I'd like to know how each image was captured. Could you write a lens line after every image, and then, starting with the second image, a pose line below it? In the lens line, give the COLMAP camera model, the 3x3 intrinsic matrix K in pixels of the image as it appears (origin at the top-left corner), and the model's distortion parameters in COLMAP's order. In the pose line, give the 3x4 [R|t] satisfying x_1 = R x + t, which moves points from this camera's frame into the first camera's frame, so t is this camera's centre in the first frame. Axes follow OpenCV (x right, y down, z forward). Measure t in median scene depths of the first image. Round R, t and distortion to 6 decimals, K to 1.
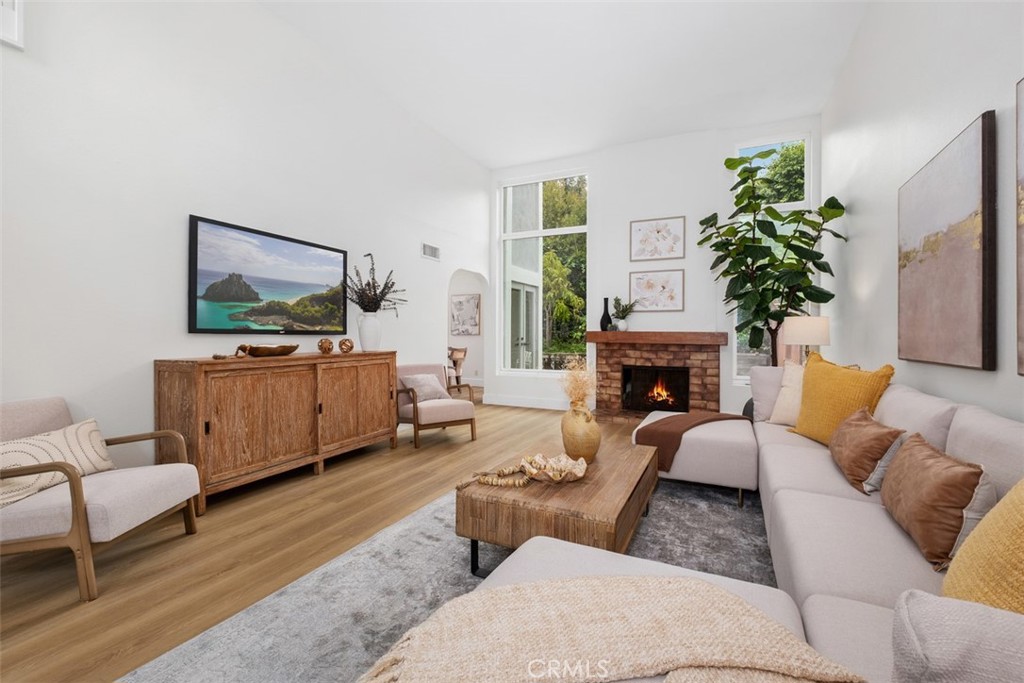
lens RADIAL K [[438.8, 0, 512.9], [0, 438.8, 333.8], [0, 0, 1]] dist [-0.001689, -0.004908]
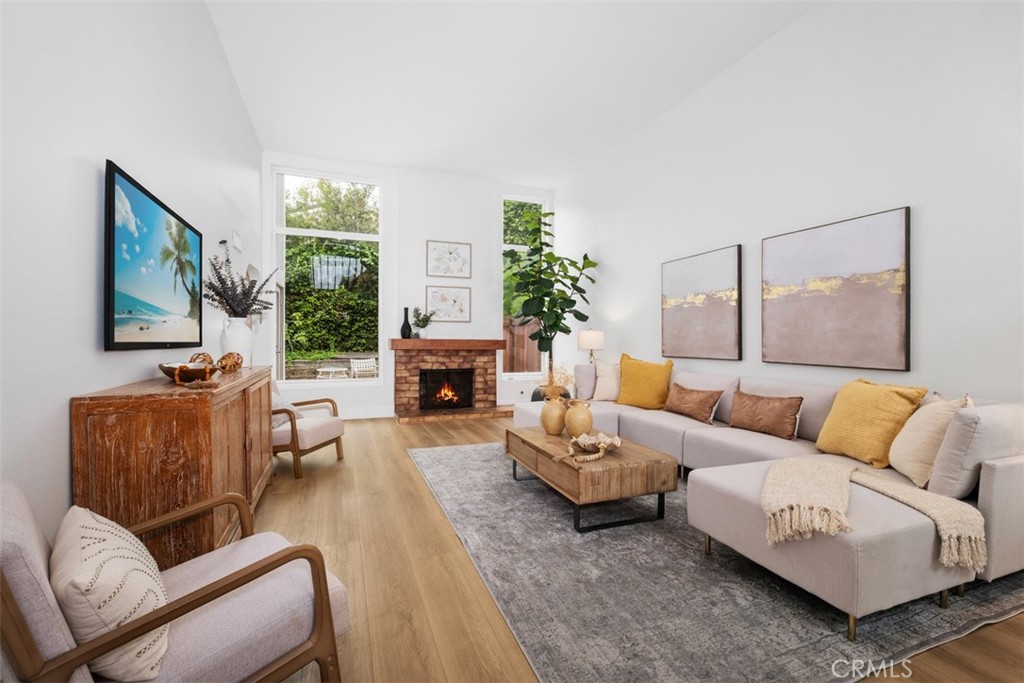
lens RADIAL K [[438.8, 0, 499.5], [0, 438.8, 342.0], [0, 0, 1]] dist [-0.001689, -0.004908]
pose [[0.697291, -0.007552, 0.716748, -0.412419], [-0.000592, 0.999938, 0.011112, -0.010291], [-0.716788, -0.008173, 0.697243, 0.094398]]
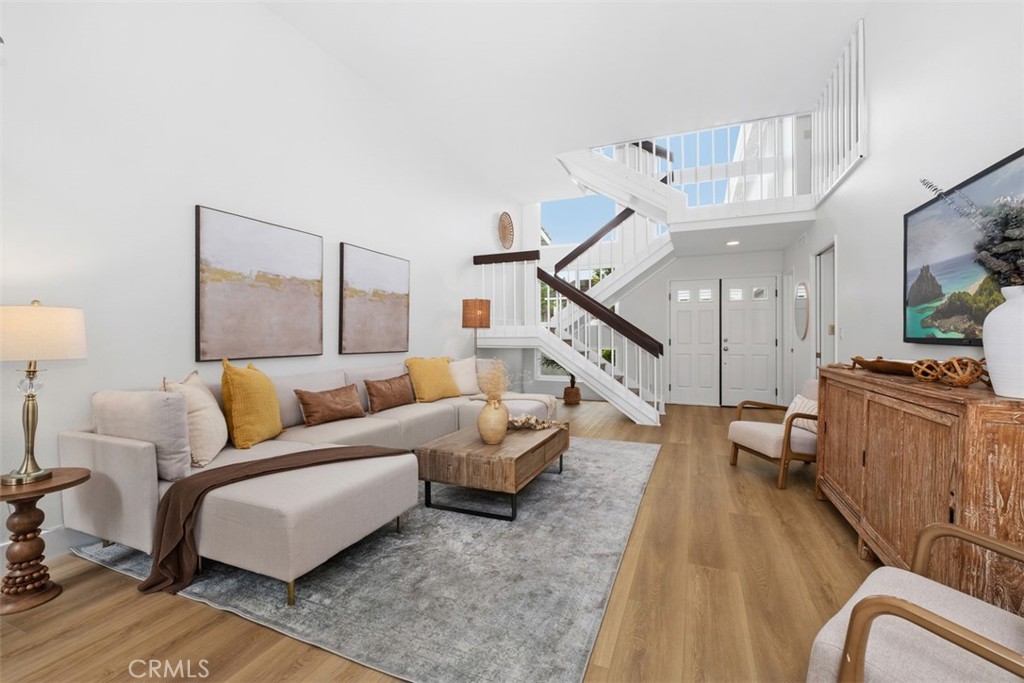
lens RADIAL K [[438.8, 0, 514.2], [0, 438.8, 338.1], [0, 0, 1]] dist [-0.001689, -0.004908]
pose [[-0.998390, -0.007714, -0.056203, 0.073249], [-0.008066, 0.999949, 0.006030, -0.005907], [0.056154, 0.006473, -0.998401, 0.977513]]
